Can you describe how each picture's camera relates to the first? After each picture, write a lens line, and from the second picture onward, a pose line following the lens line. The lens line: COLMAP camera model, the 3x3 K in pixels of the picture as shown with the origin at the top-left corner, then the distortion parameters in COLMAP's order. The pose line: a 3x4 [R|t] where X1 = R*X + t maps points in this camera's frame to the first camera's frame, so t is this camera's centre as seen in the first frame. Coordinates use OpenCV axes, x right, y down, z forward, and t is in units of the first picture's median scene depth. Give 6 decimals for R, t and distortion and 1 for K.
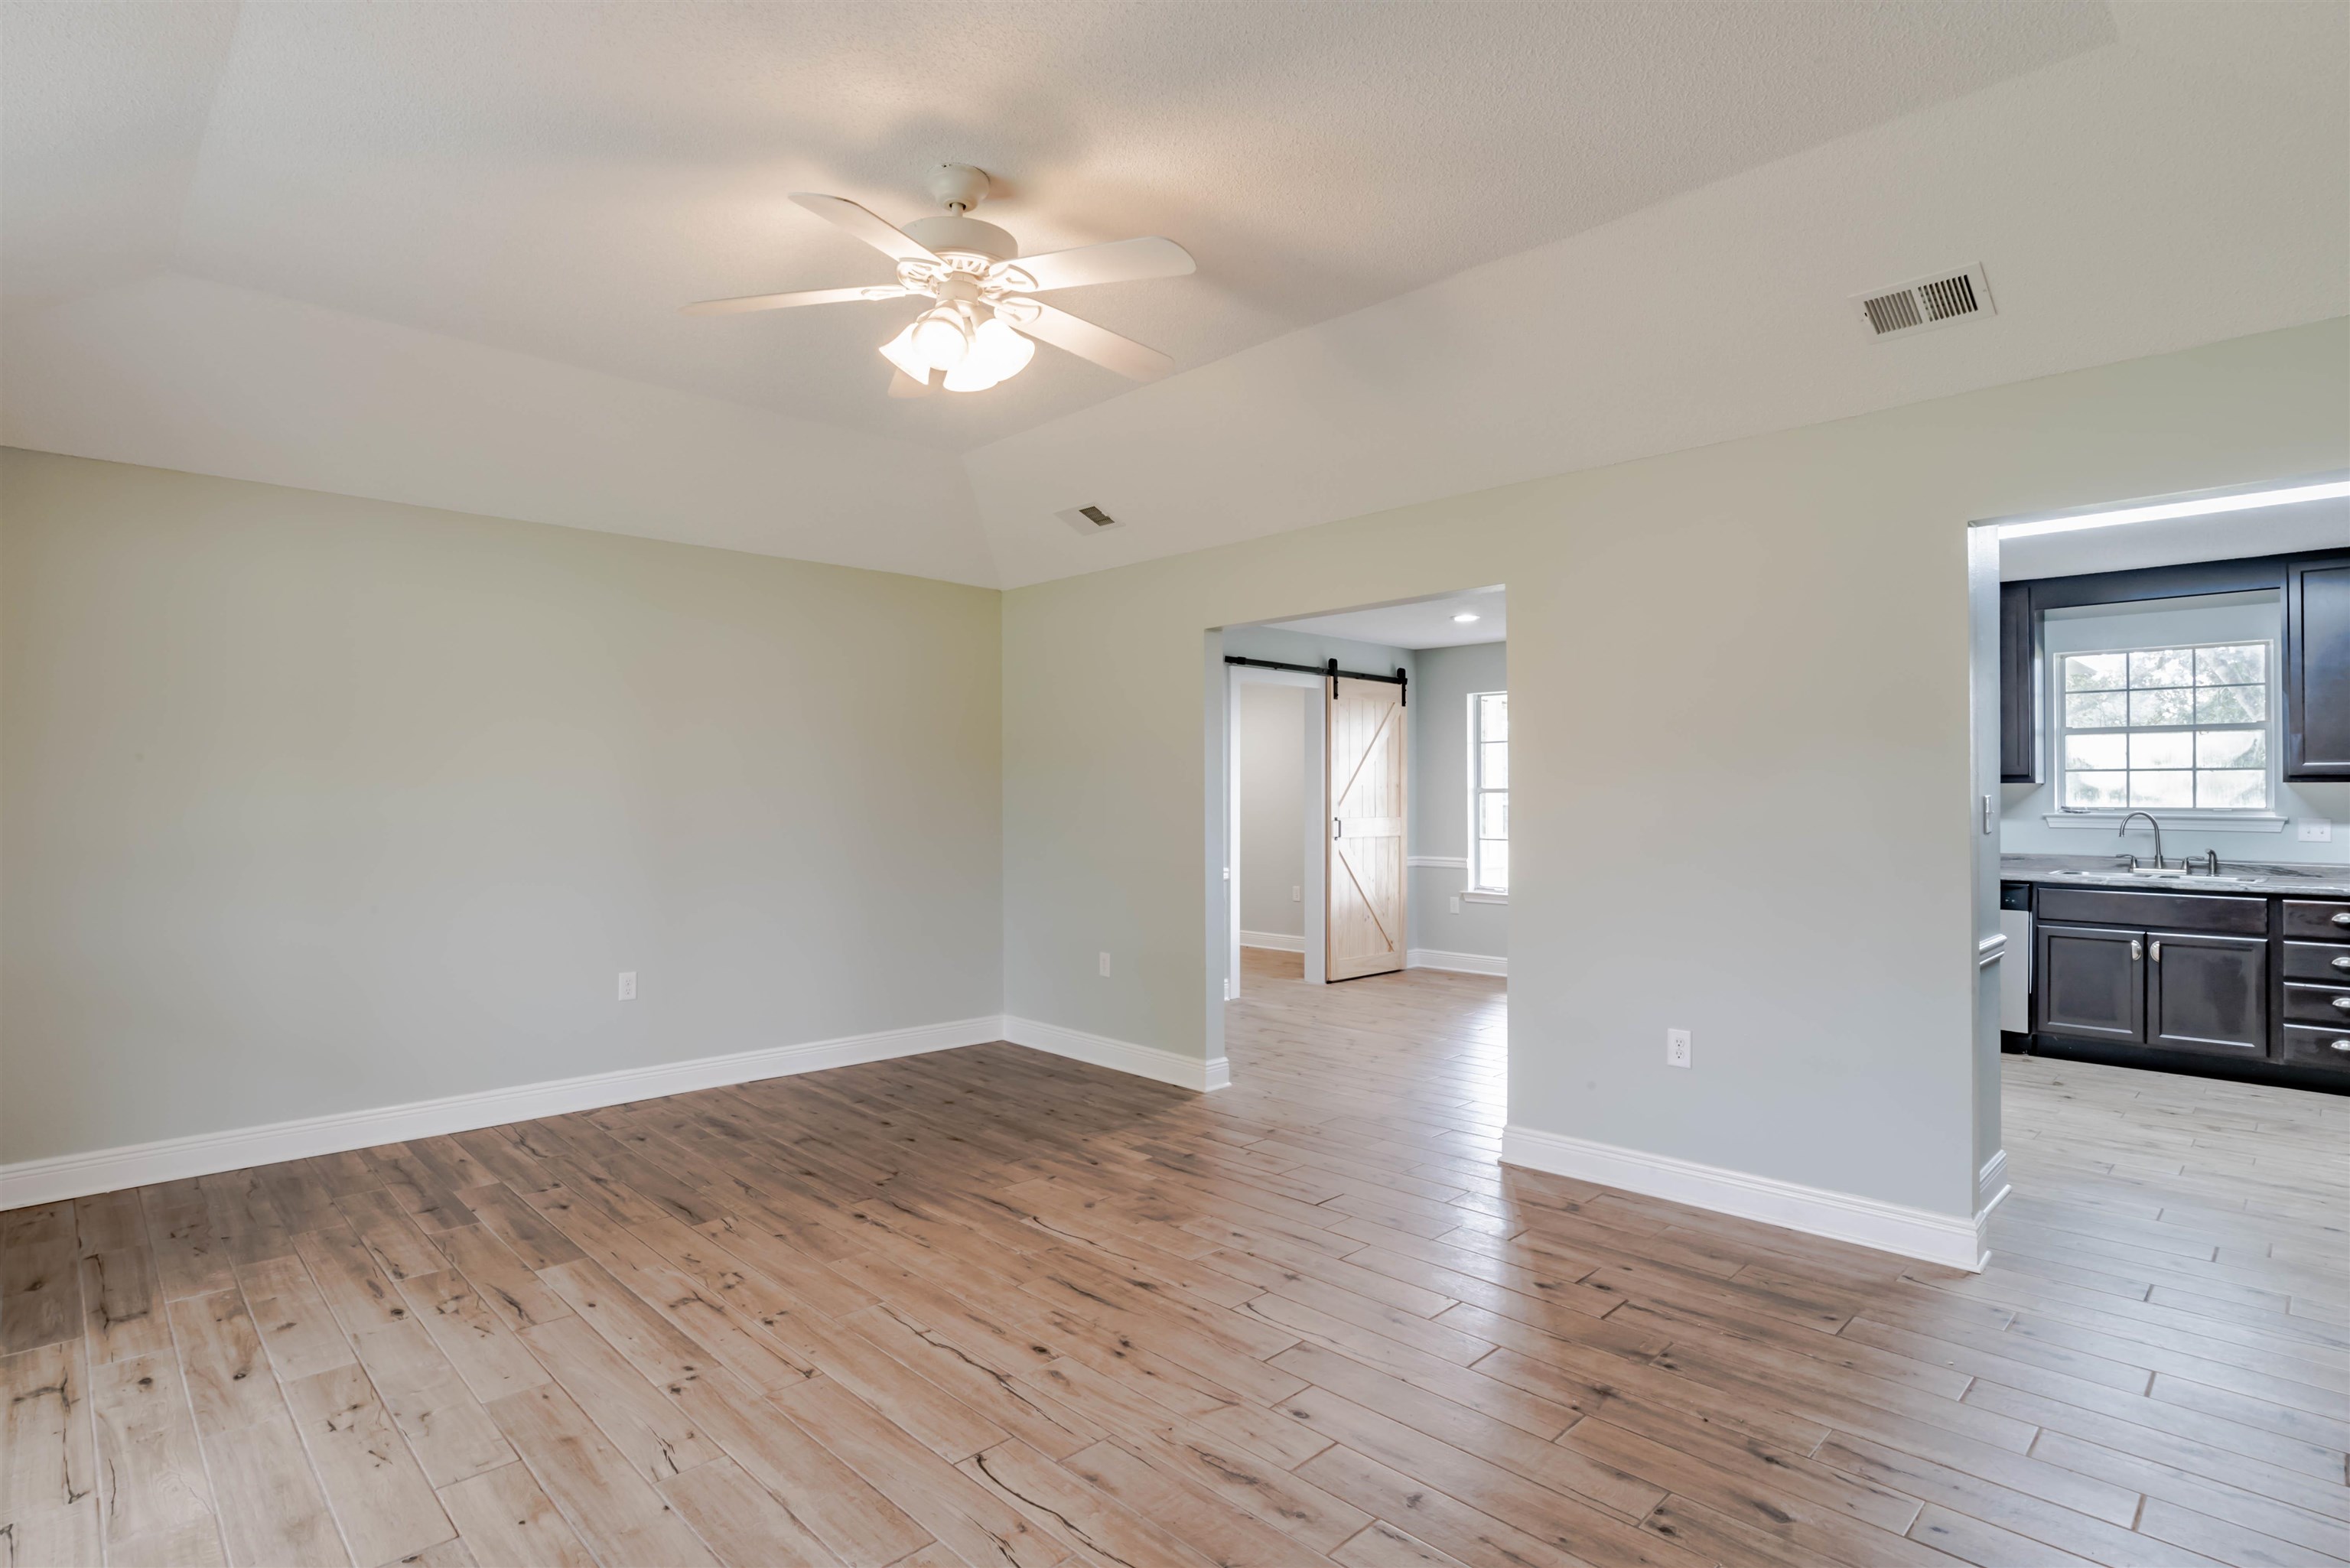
lens RADIAL K [[1194.4, 0, 1184.5], [0, 1194.4, 796.0], [0, 0, 1]] dist [-0.041210, 0.012115]
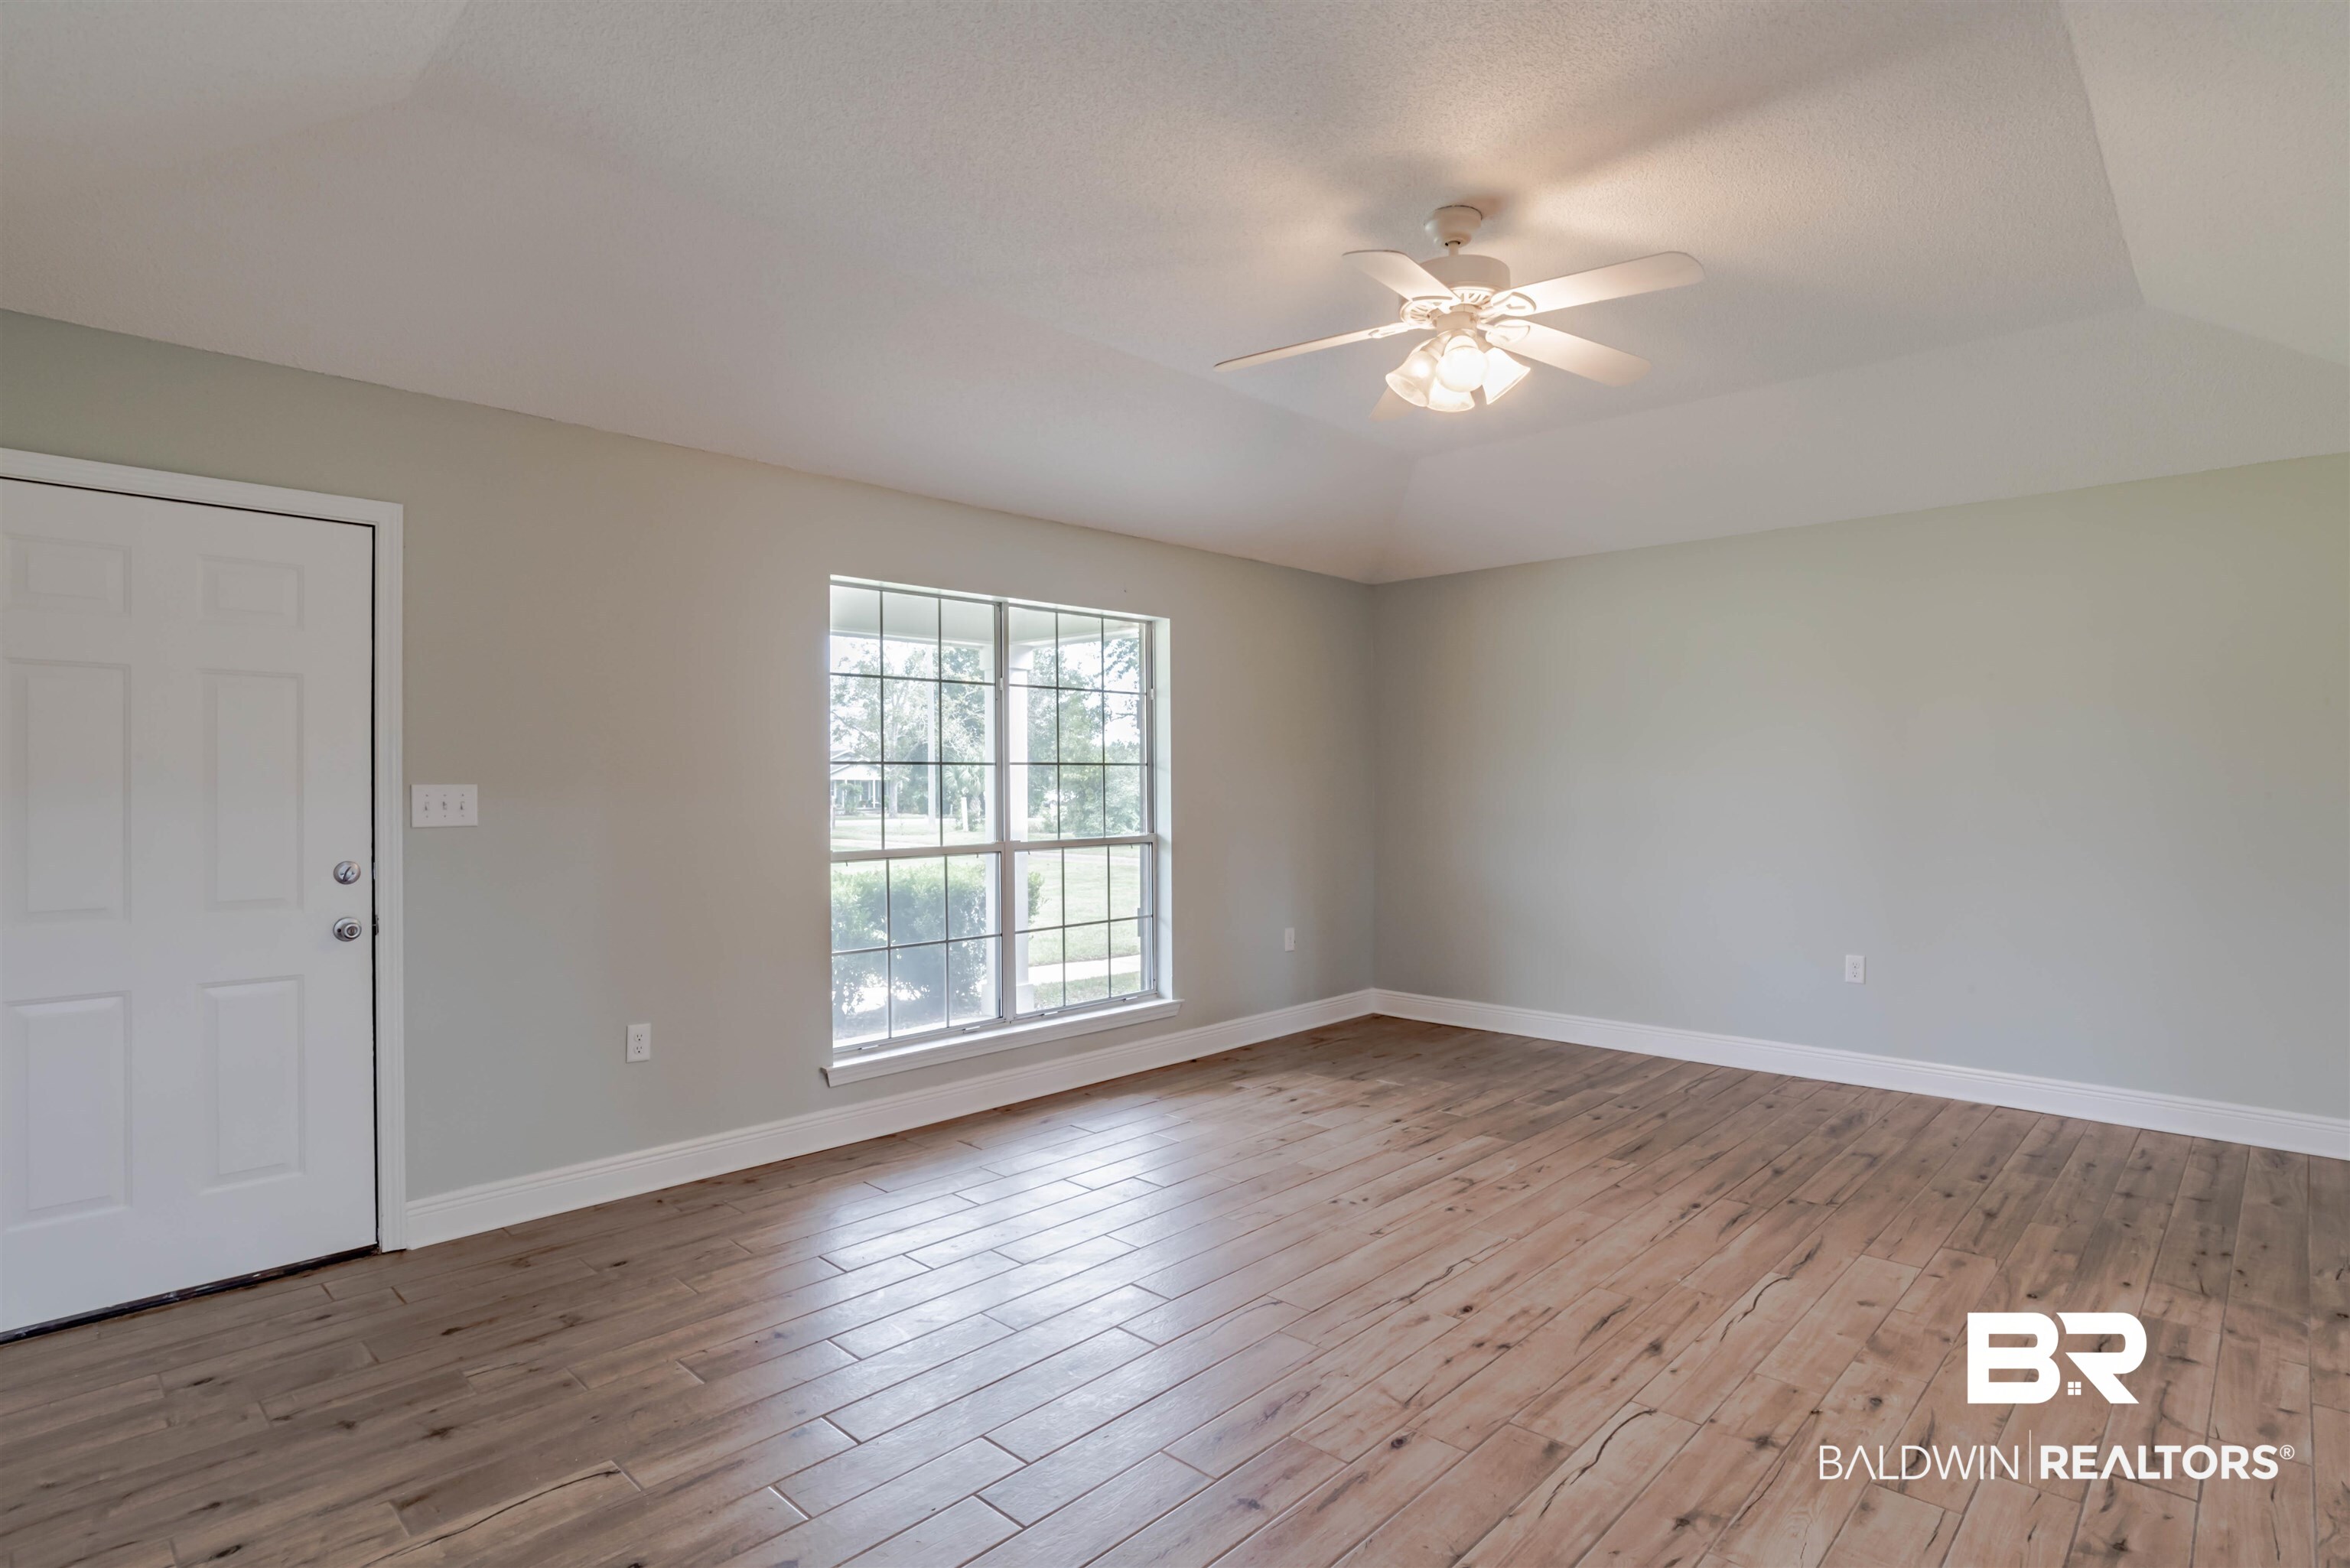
lens RADIAL K [[1194.4, 0, 1185.8], [0, 1194.4, 795.9], [0, 0, 1]] dist [-0.041210, 0.012115]
pose [[0.034670, 0.011640, -0.999331, 0.508512], [0.003080, 0.999926, 0.011754, 0.000062], [0.999394, -0.003486, 0.034632, 0.399325]]
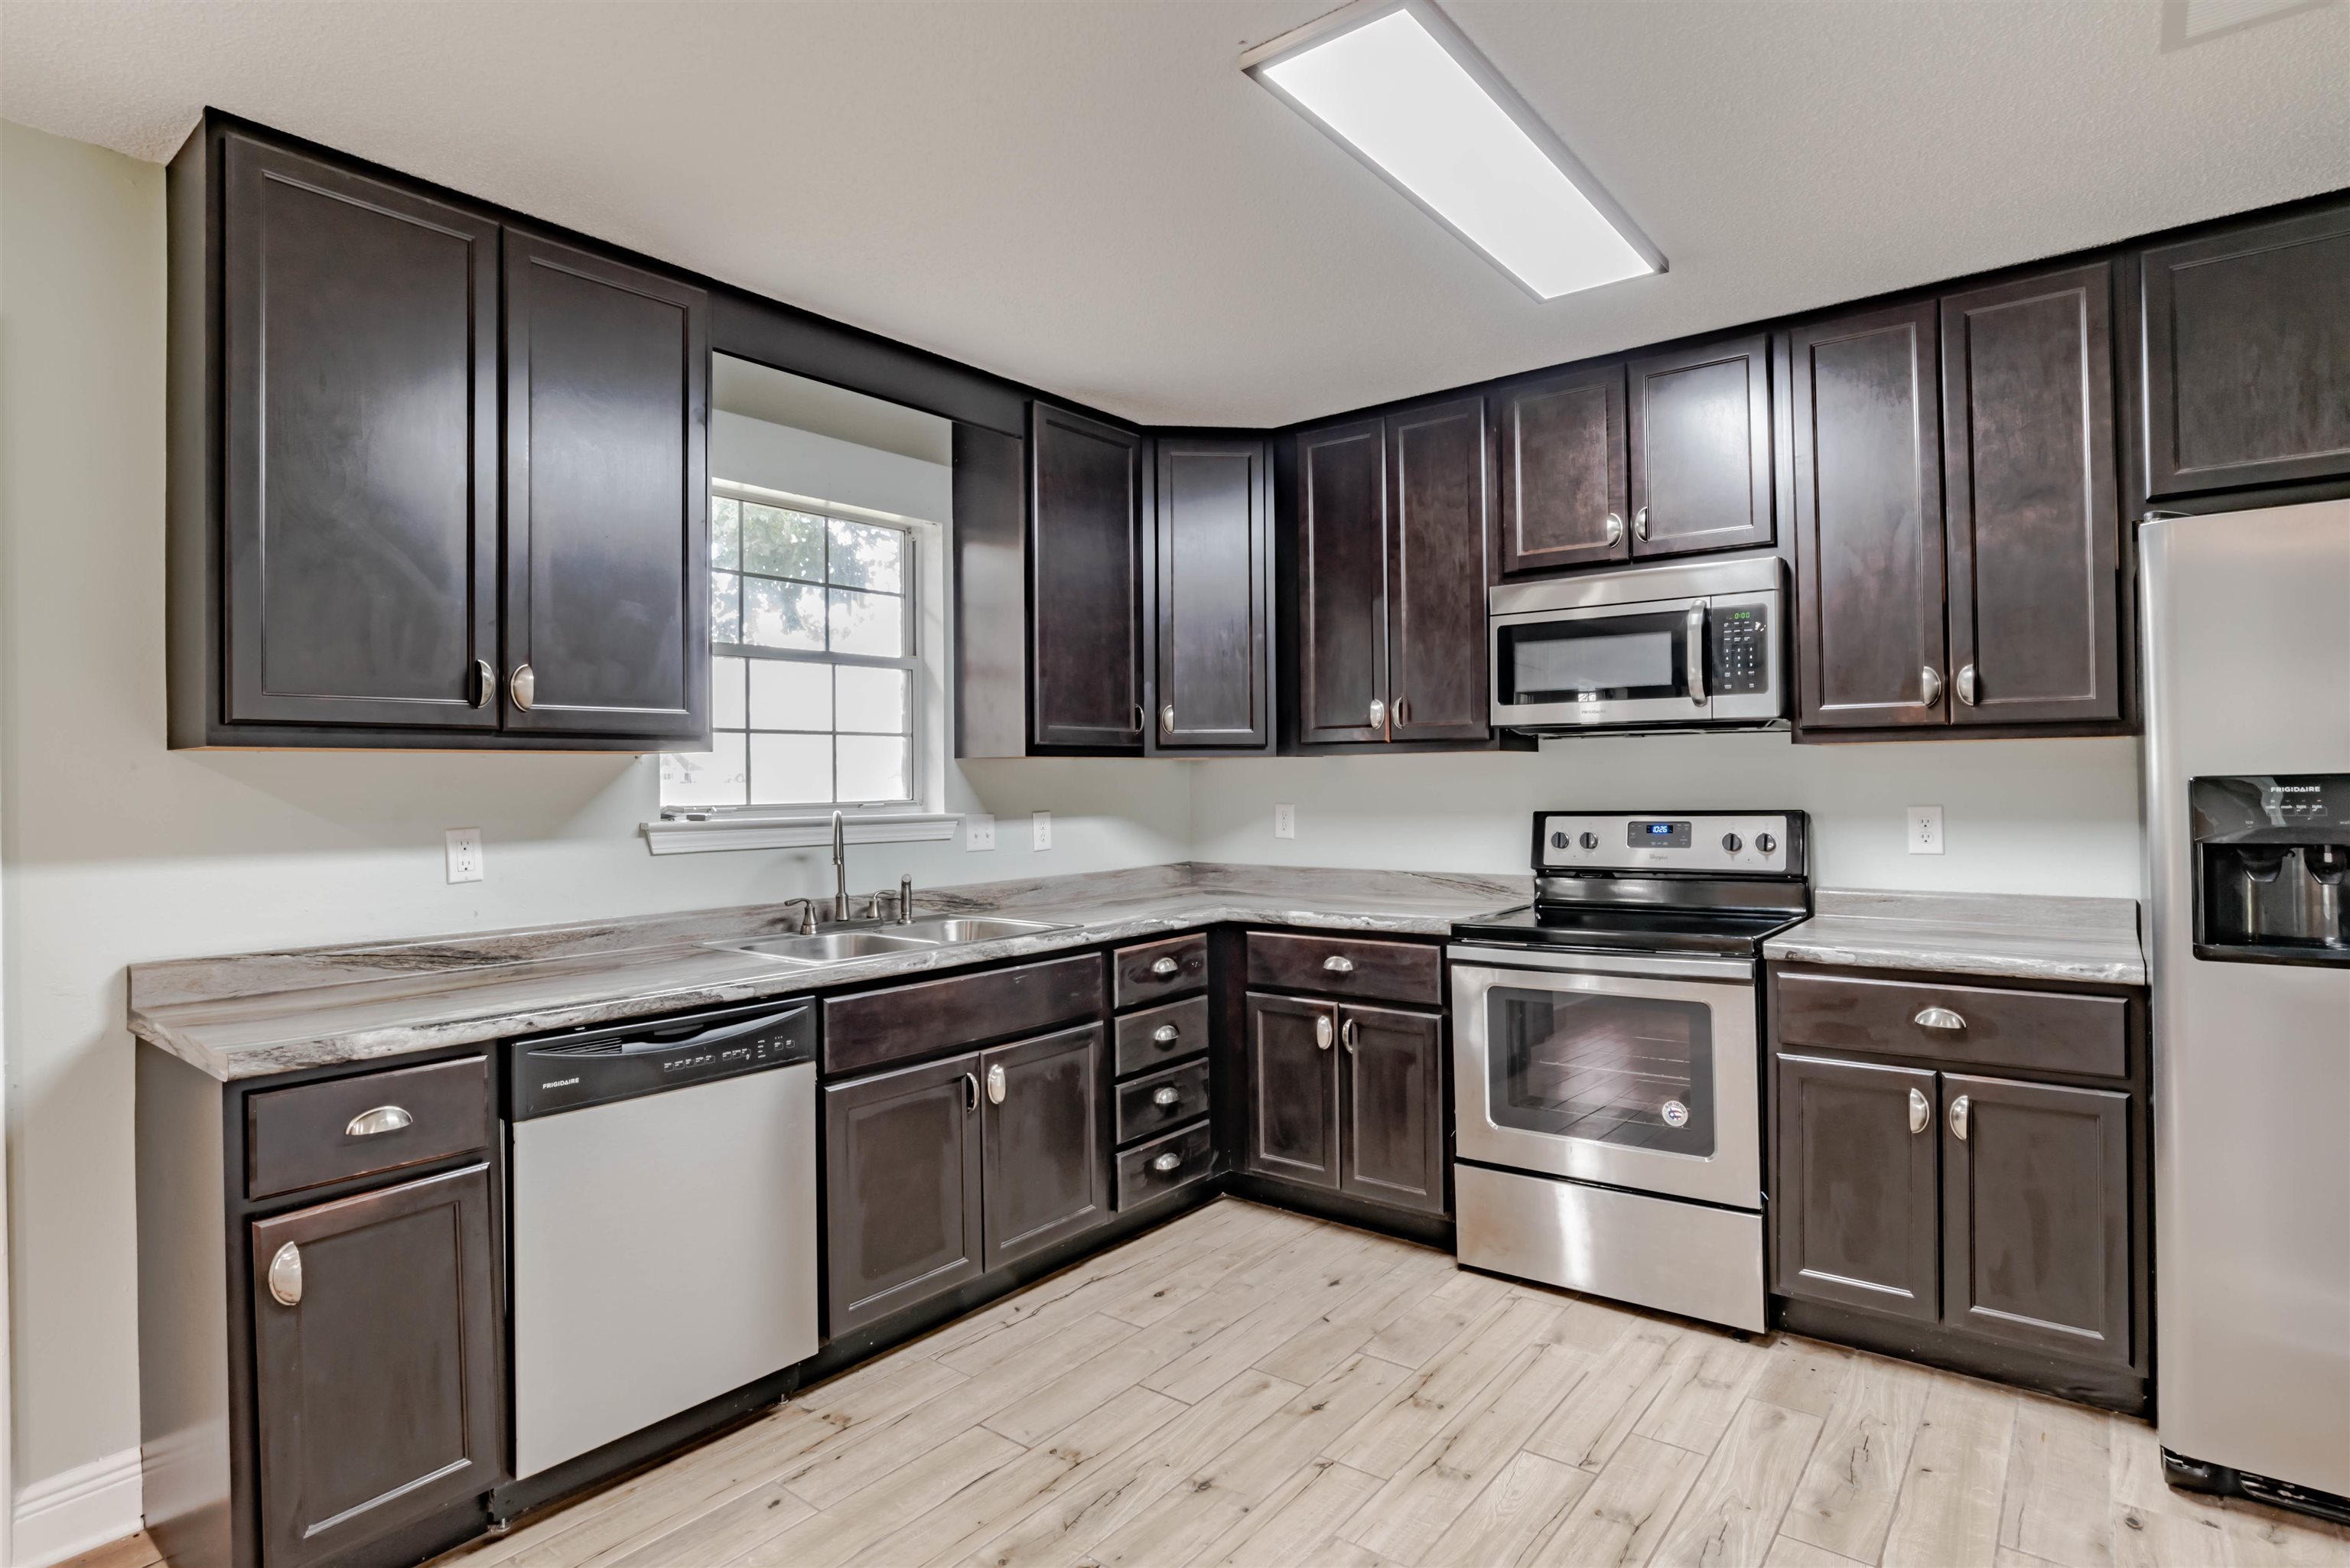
lens RADIAL K [[1194.4, 0, 1180.4], [0, 1194.4, 743.8], [0, 0, 1]] dist [-0.041210, 0.012115]
pose [[-0.118337, 0.028119, 0.992575, 0.324652], [0.016026, 0.999523, -0.026405, -0.001627], [-0.992844, 0.012783, -0.118731, 1.060889]]
